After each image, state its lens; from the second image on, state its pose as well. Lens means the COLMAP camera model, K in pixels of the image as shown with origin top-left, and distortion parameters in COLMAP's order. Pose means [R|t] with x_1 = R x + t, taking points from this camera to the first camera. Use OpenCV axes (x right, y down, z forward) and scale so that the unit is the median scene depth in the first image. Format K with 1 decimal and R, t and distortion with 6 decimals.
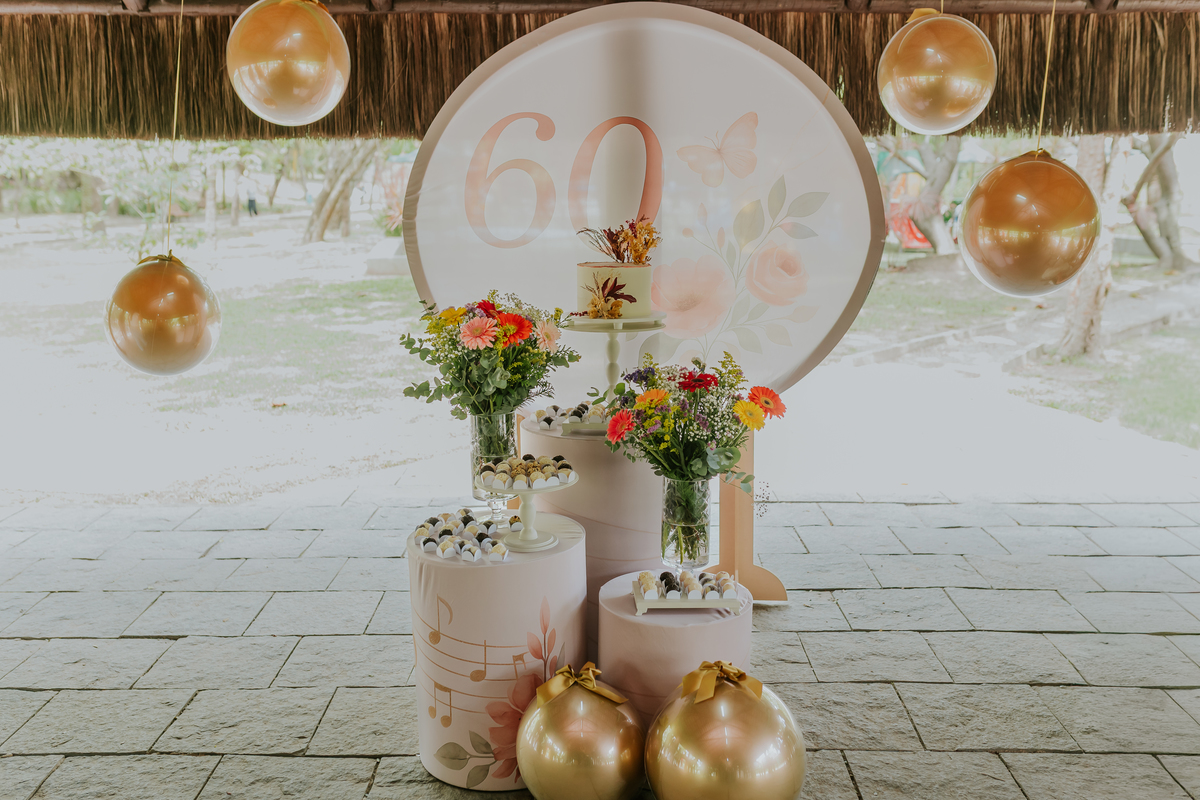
lens RADIAL K [[1214.9, 0, 595.8], [0, 1214.9, 403.4], [0, 0, 1]] dist [-0.000797, 0.001373]
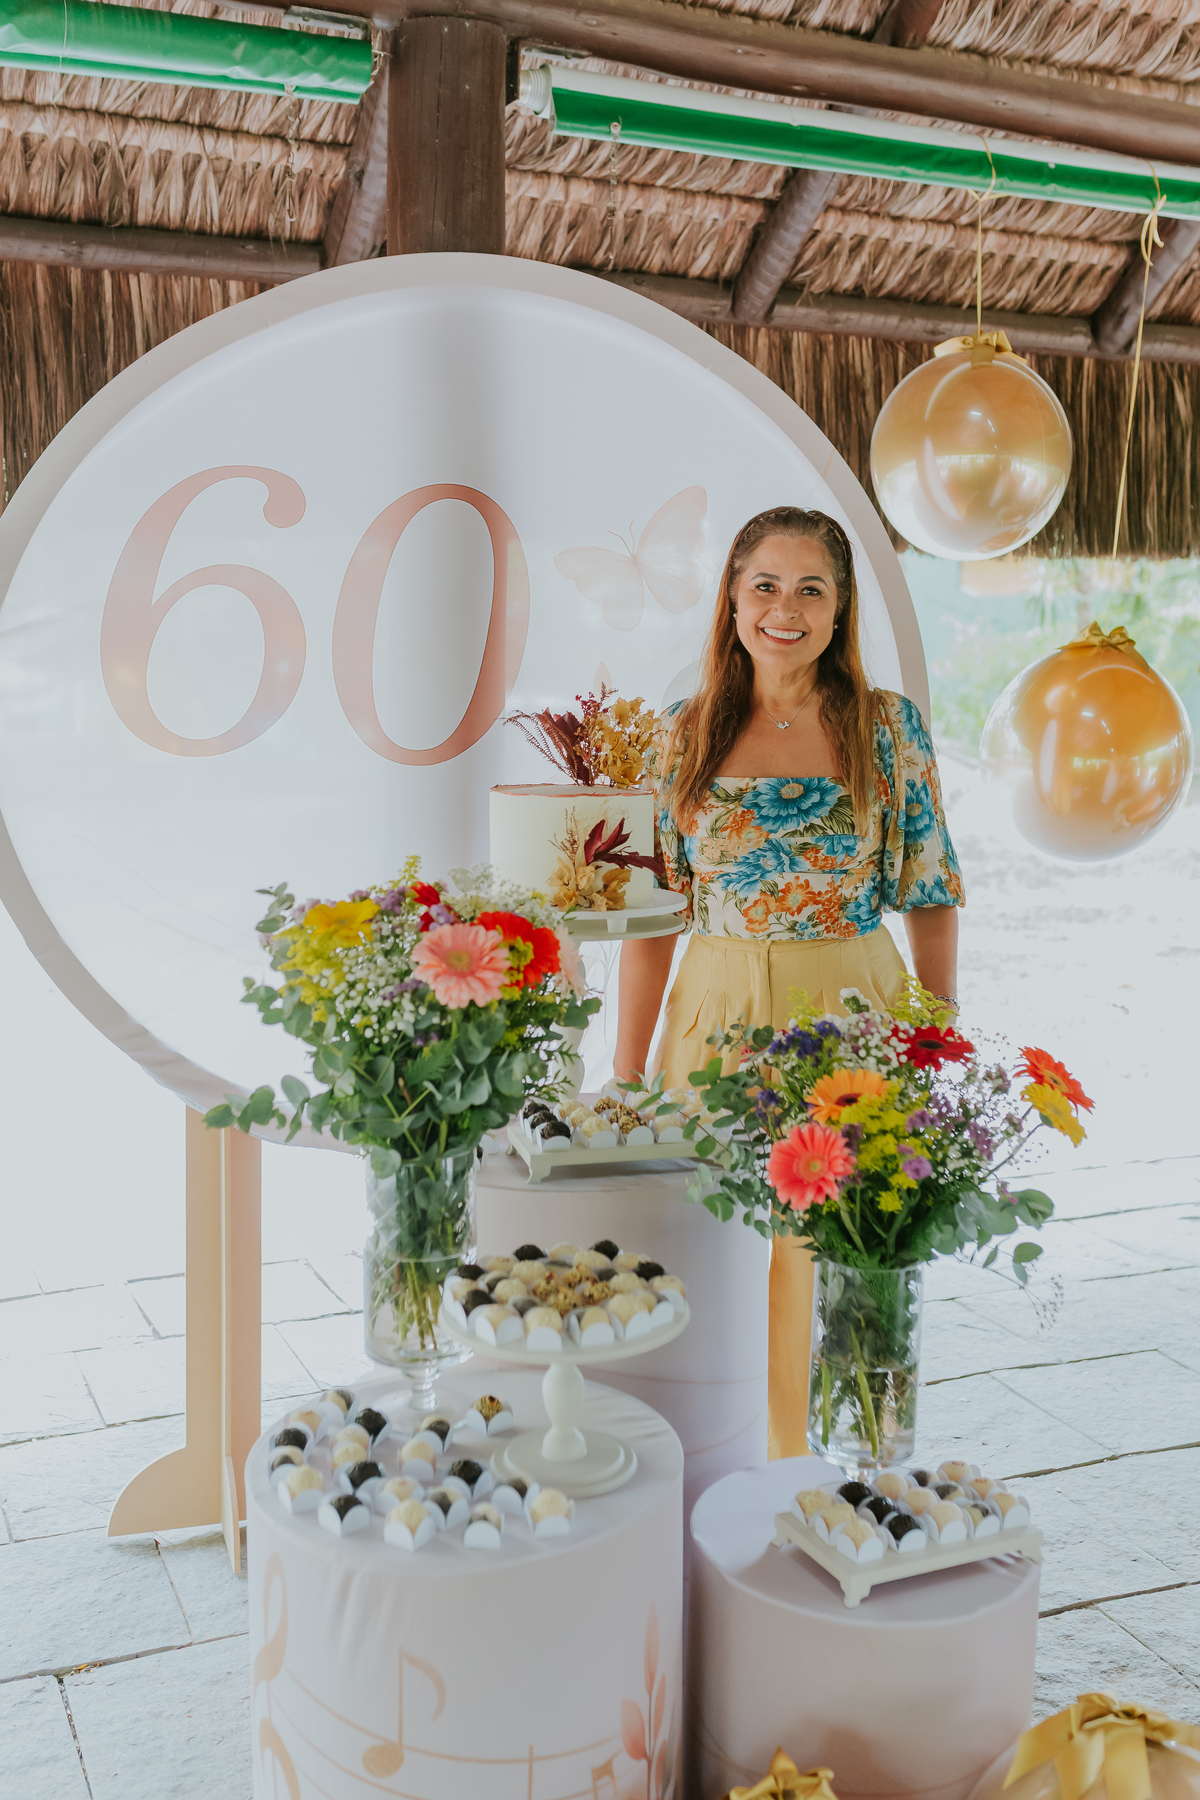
lens RADIAL K [[1919.8, 0, 596.9], [0, 1919.8, 828.2], [0, 0, 1]] dist [-0.000008, 0.004656]
pose [[0.915153, -0.024435, 0.402365, -0.228953], [0.059179, 0.995490, -0.074145, -0.039137], [-0.398739, 0.091666, 0.912472, 0.287763]]
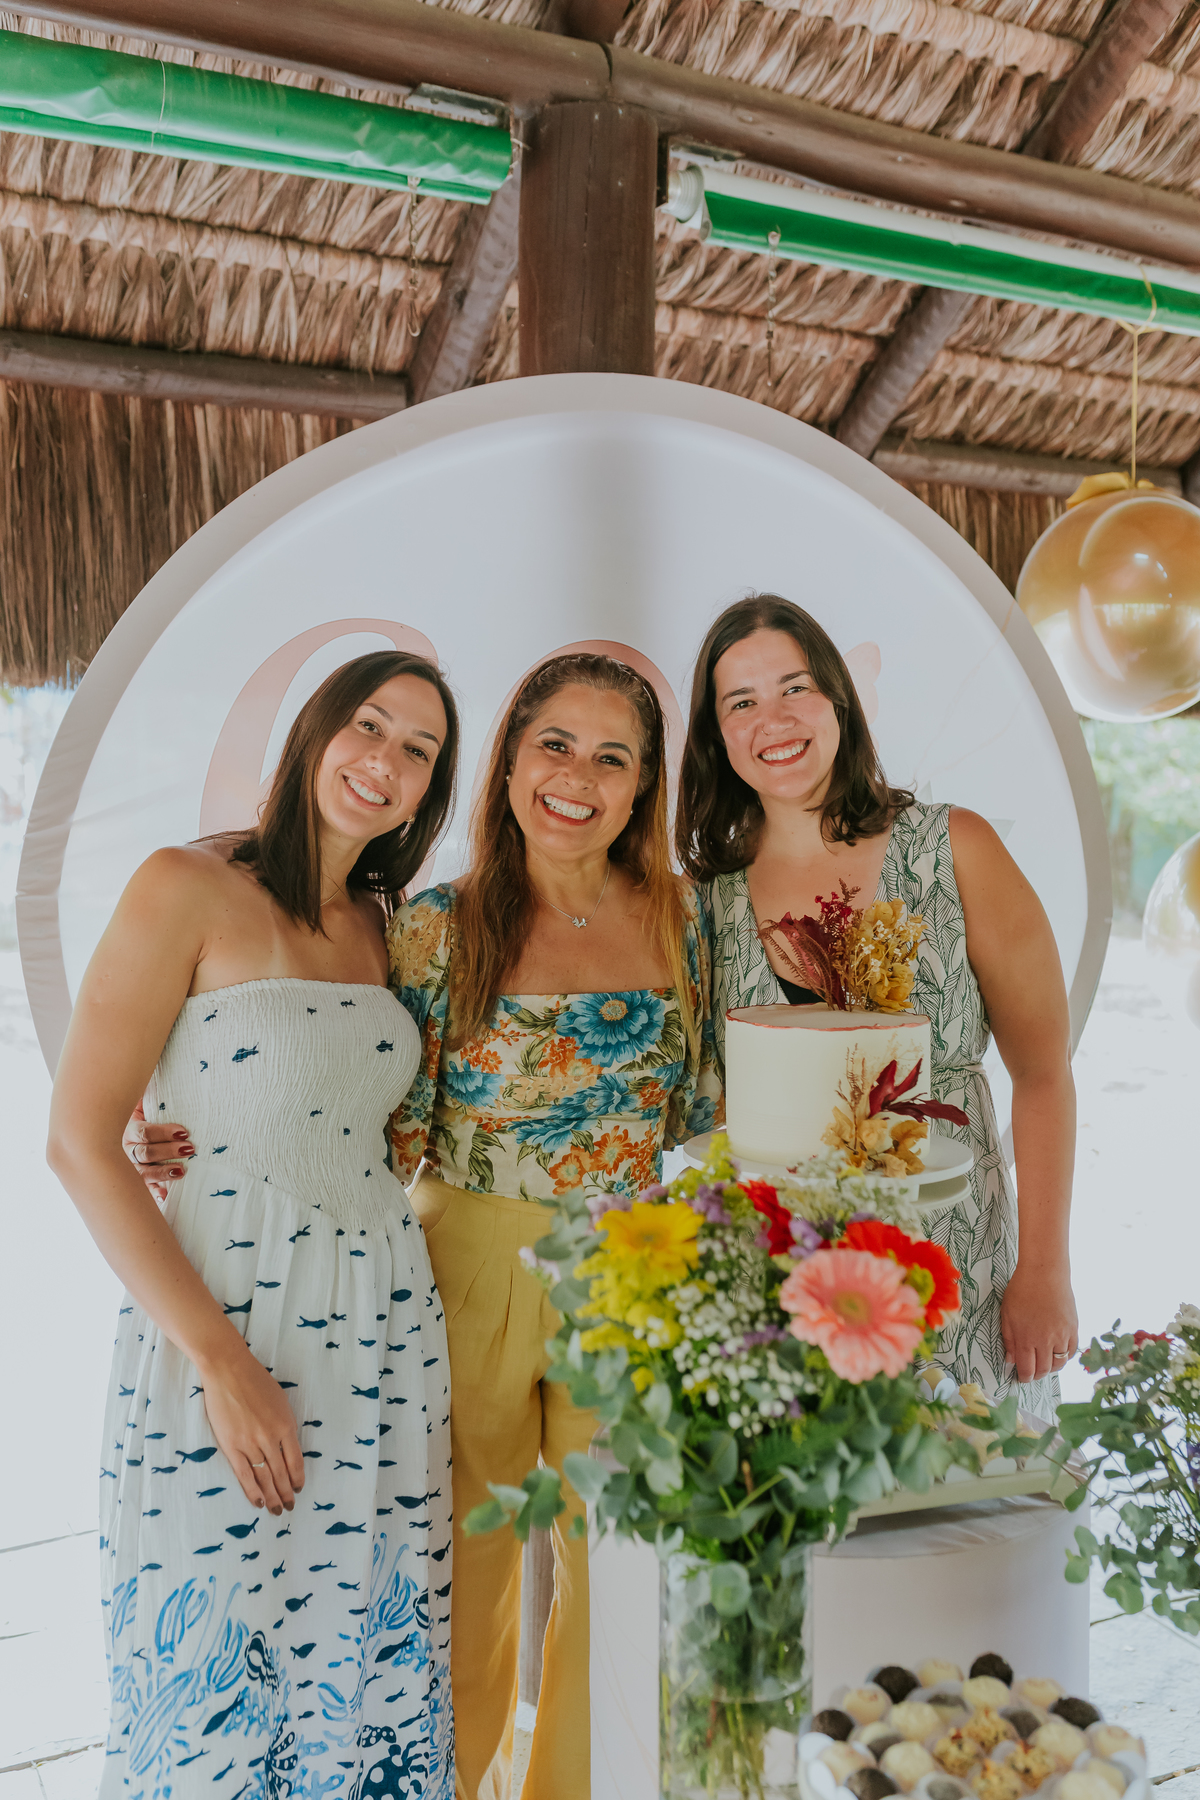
lens RADIAL K [[1731.6, 0, 596.1], [0, 1731.6, 897.8], [0, 0, 1]] dist [-0.004303, 0.016224]
pose [[0.888058, -0.020114, 0.459290, -0.246825], [0.075079, 0.991975, -0.101726, -0.086869], [-0.453559, 0.124822, 0.882442, 0.479770]]
